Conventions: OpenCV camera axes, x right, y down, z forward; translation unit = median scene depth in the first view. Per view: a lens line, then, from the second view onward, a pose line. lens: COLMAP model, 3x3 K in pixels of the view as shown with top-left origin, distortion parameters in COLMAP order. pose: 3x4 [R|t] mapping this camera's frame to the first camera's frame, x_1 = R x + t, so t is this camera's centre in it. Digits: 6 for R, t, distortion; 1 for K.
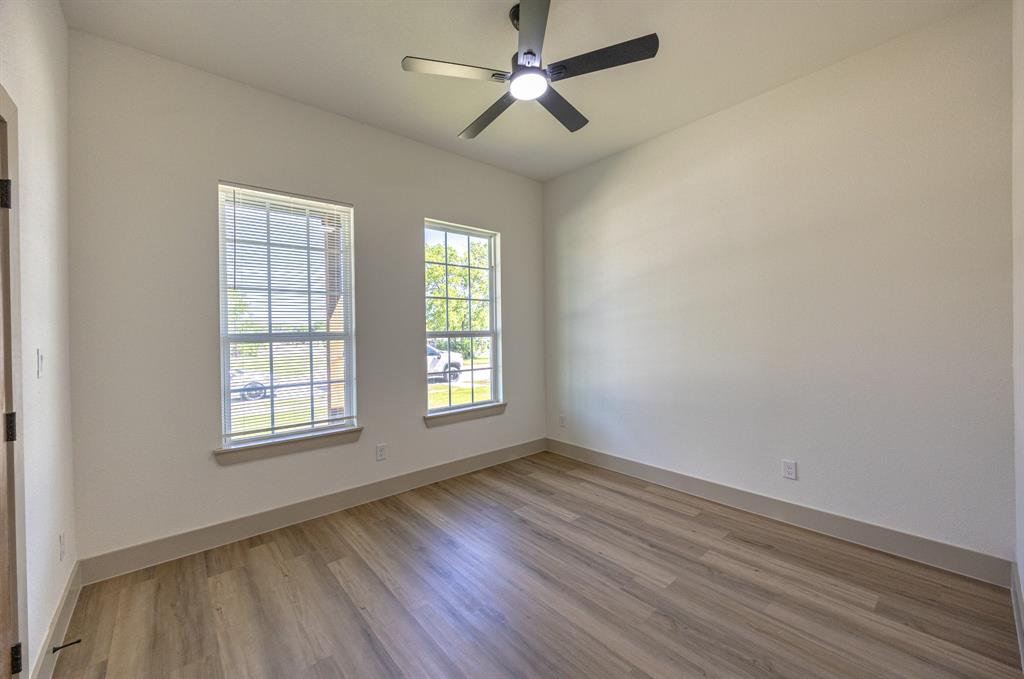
lens RADIAL K [[386.0, 0, 507.1], [0, 386.0, 335.0], [0, 0, 1]] dist [-0.004457, 0.000369]
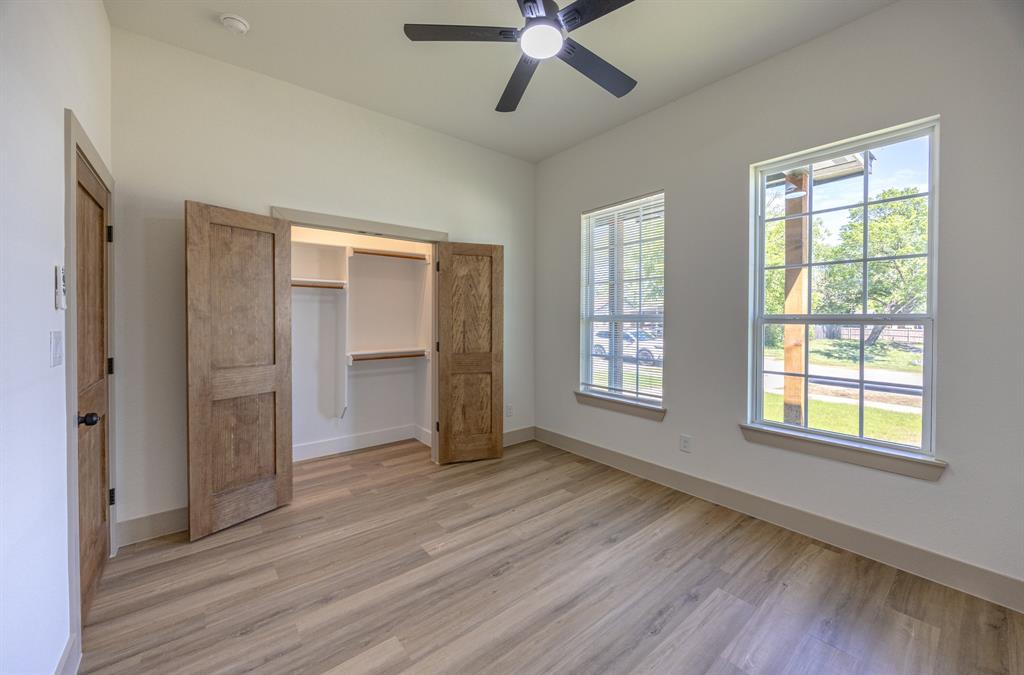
lens RADIAL K [[387.1, 0, 514.8], [0, 387.1, 319.2], [0, 0, 1]] dist [-0.001715, -0.000313]
pose [[-0.008276, 0.020097, -0.999764, 0.670425], [-0.005579, 0.999782, 0.020144, -0.014371], [0.999950, 0.005744, -0.008162, 0.654854]]
